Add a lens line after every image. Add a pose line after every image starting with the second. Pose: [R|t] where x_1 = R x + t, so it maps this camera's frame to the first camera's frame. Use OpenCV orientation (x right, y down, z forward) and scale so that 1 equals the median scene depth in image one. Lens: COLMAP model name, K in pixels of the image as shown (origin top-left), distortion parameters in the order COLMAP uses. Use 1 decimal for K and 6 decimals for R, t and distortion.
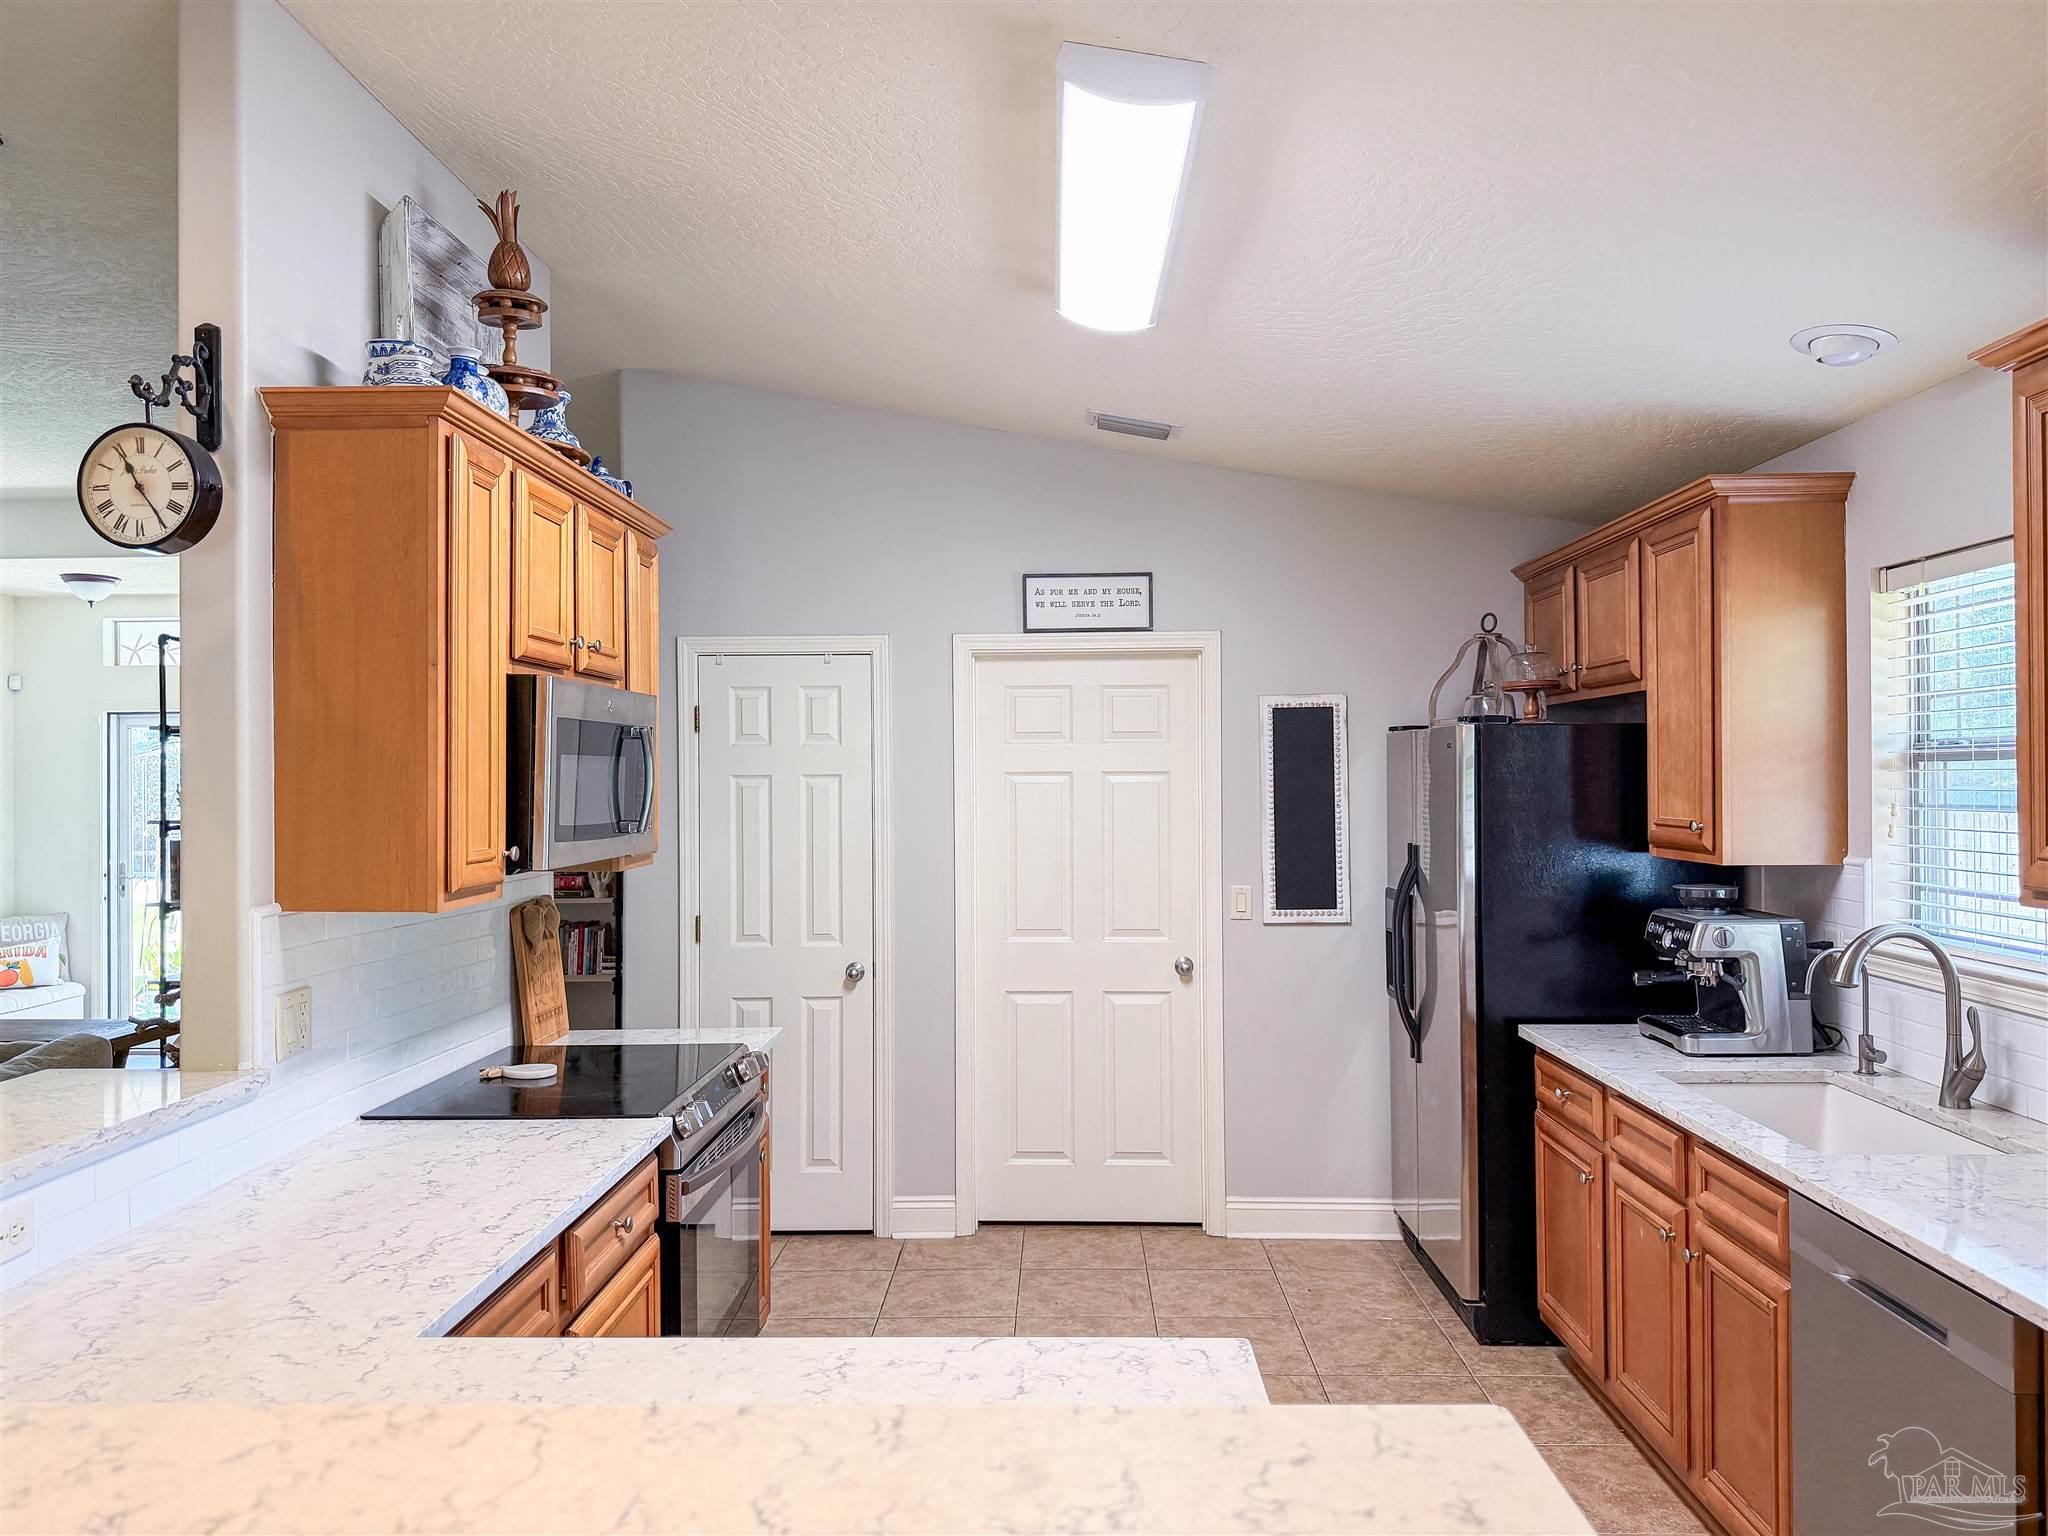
lens RADIAL K [[1440.0, 0, 1034.5], [0, 1440.0, 768.1], [0, 0, 1]] dist [0.122615, -0.181910]
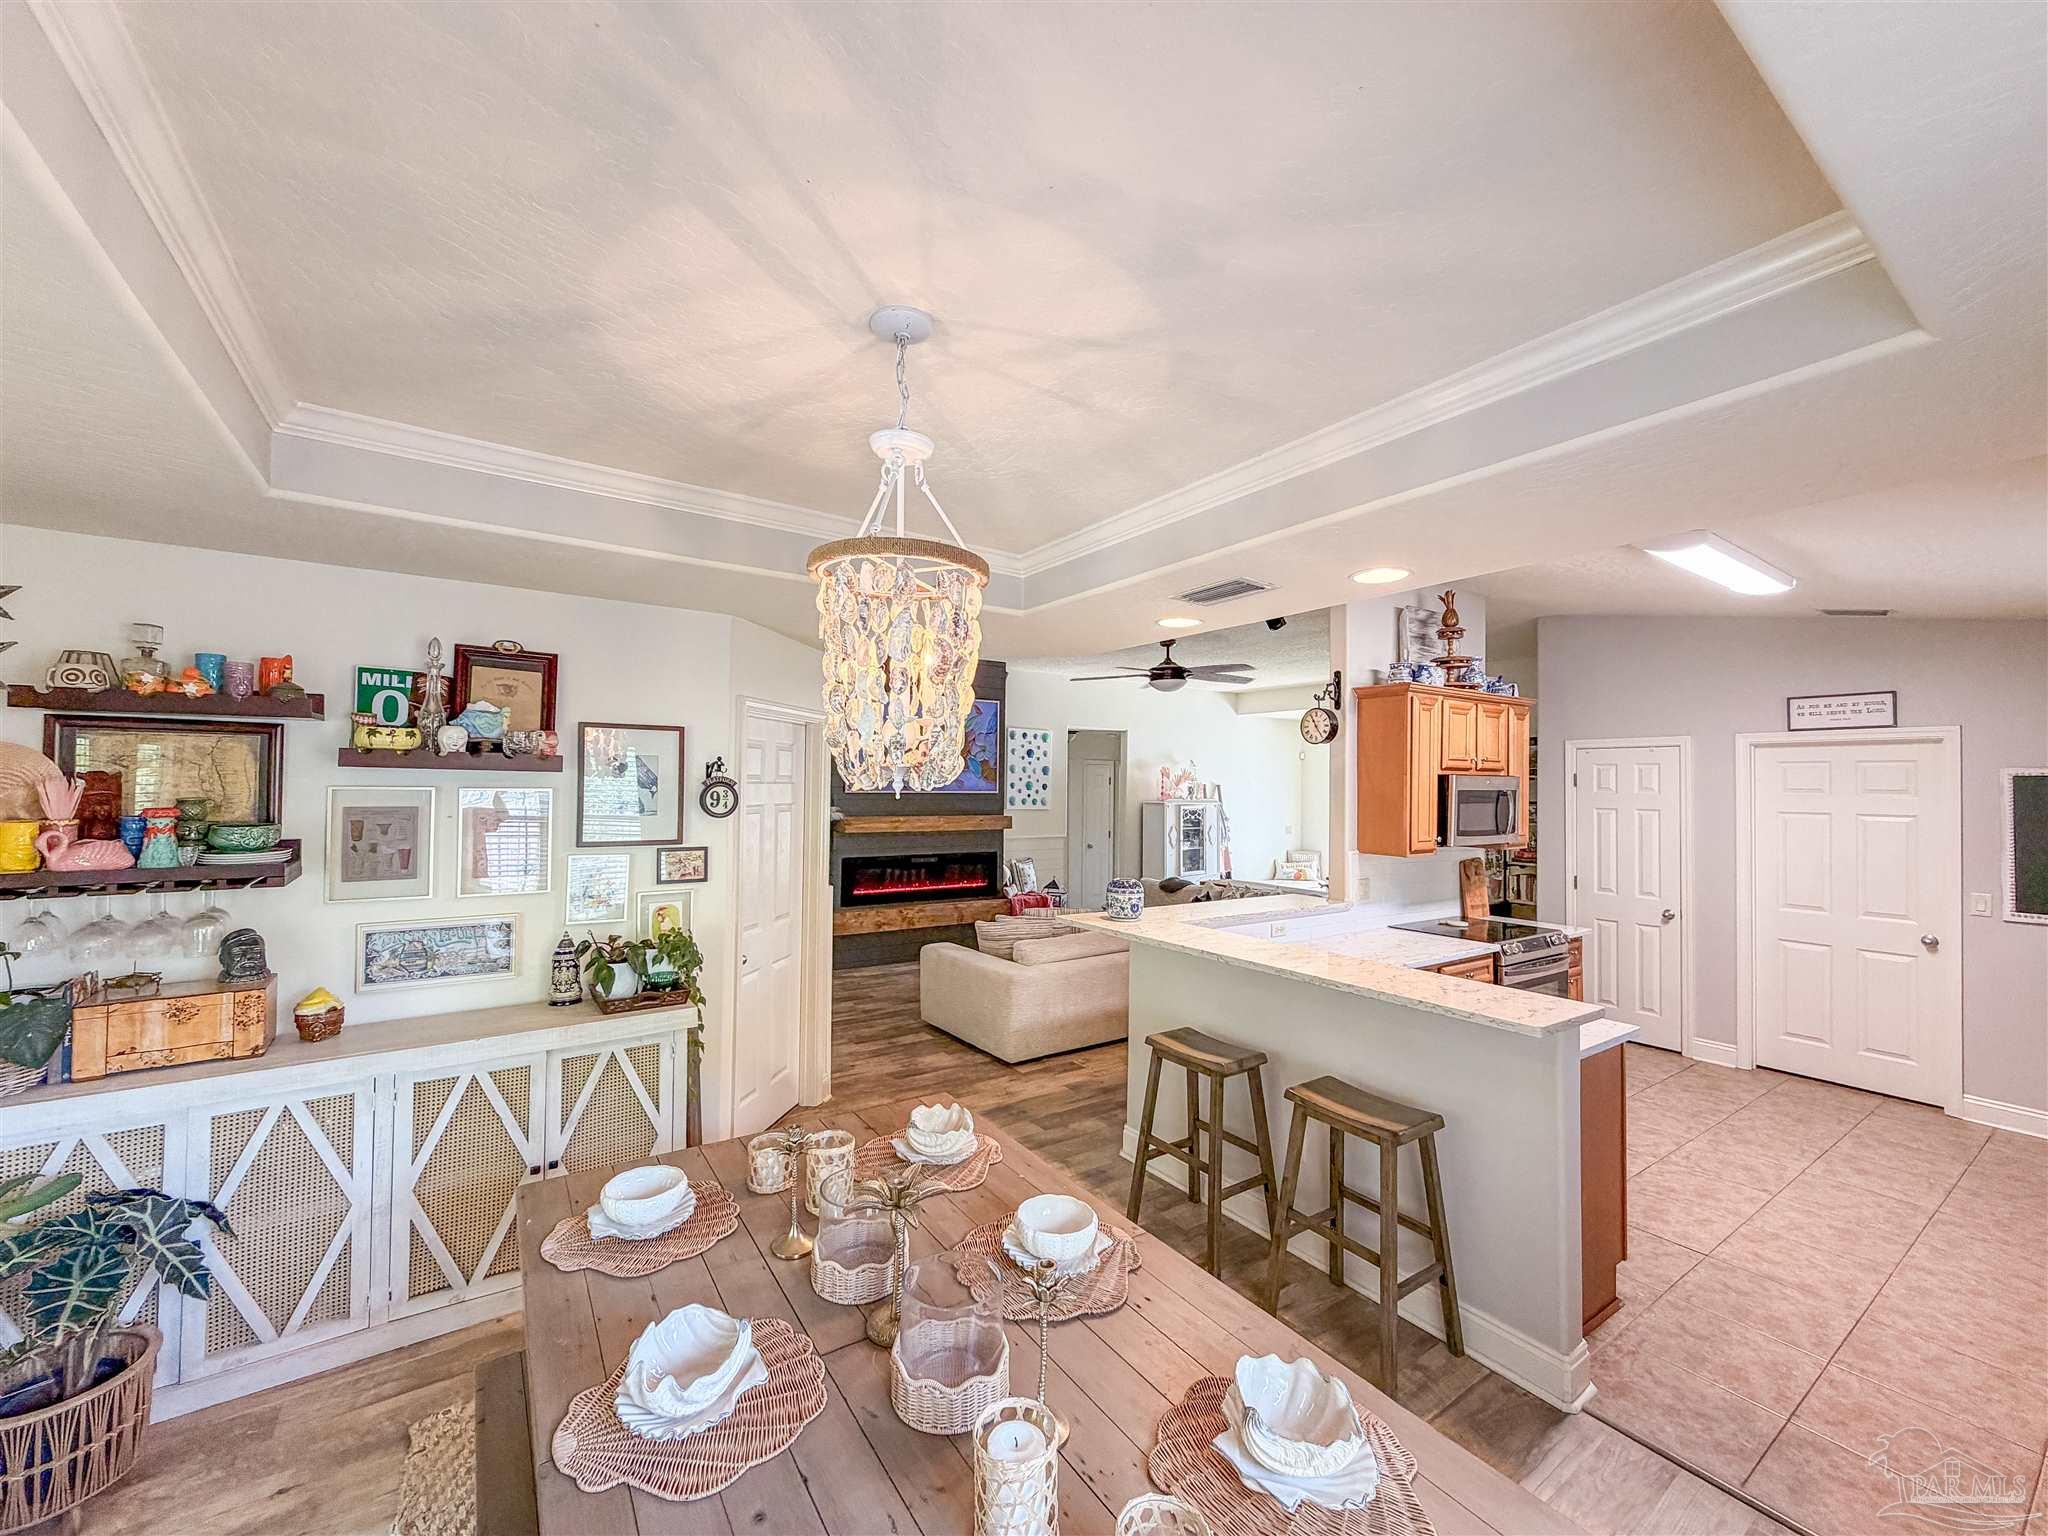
lens RADIAL K [[815.7, 0, 1021.8], [0, 815.7, 765.1], [0, 0, 1]] dist [0.000083, 0.000066]
pose [[0.580272, -0.007059, -0.814392, 0.393502], [-0.010860, 0.999806, -0.016403, -0.042931], [0.814350, 0.018362, 0.580083, -0.483334]]
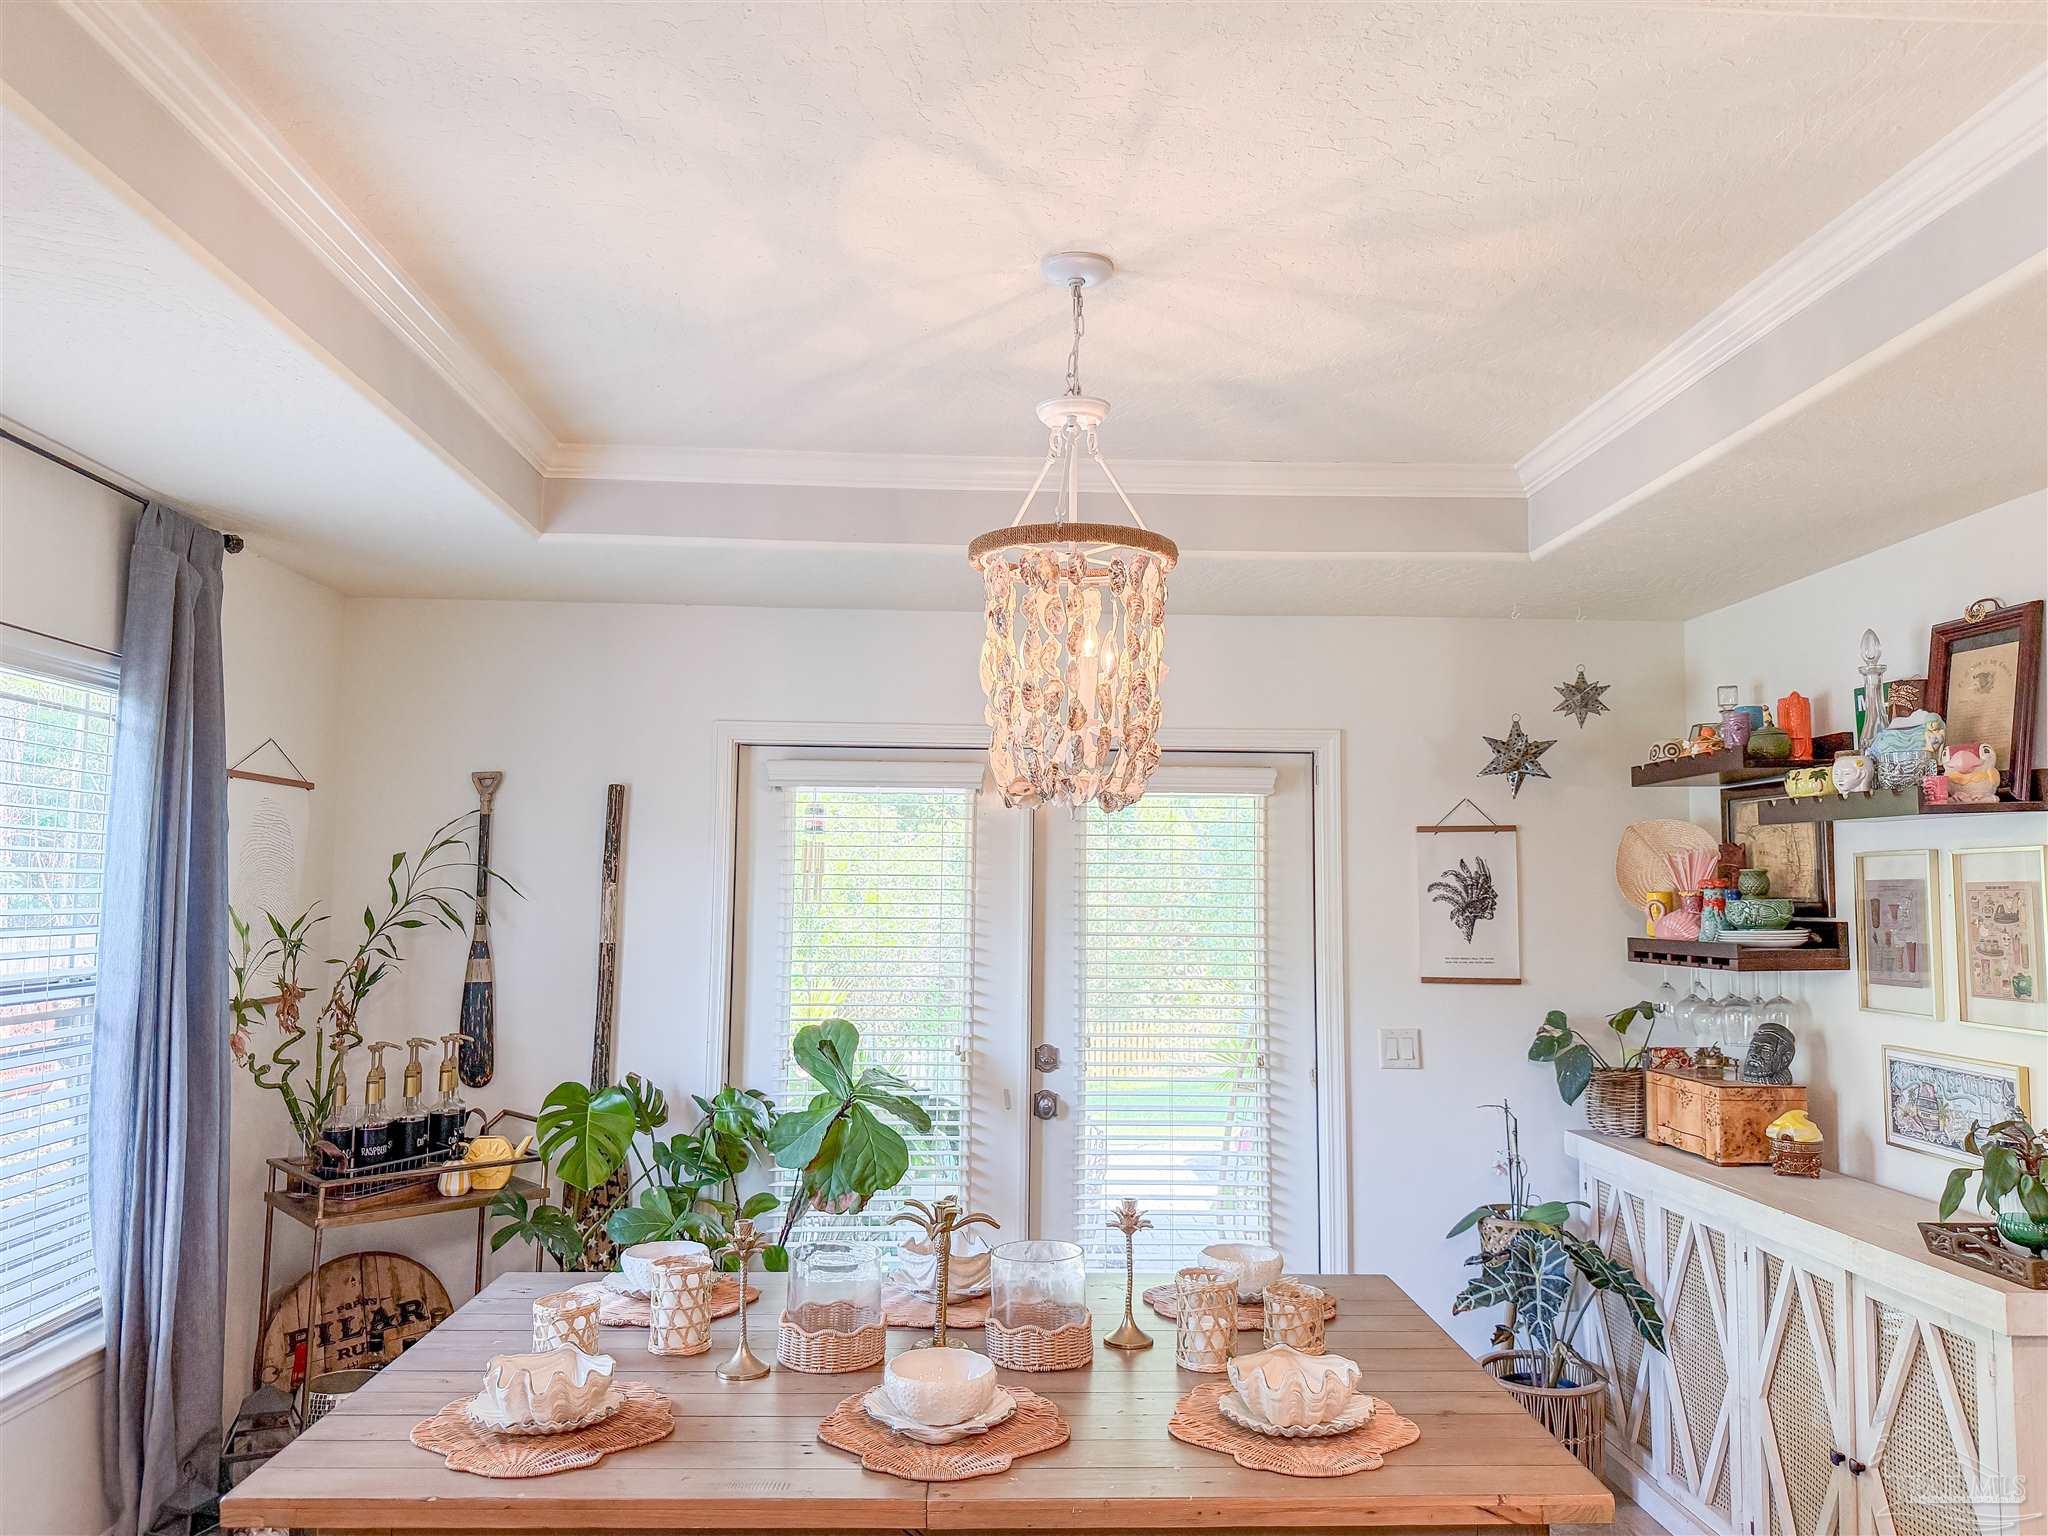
lens RADIAL K [[1440.0, 0, 1034.5], [0, 1440.0, 768.1], [0, 0, 1]] dist [0.122615, -0.181910]
pose [[-0.997843, -0.008215, -0.065126, 0.006878], [-0.002362, 0.995990, -0.089434, 0.010085], [0.065600, -0.089087, -0.993861, 0.500657]]
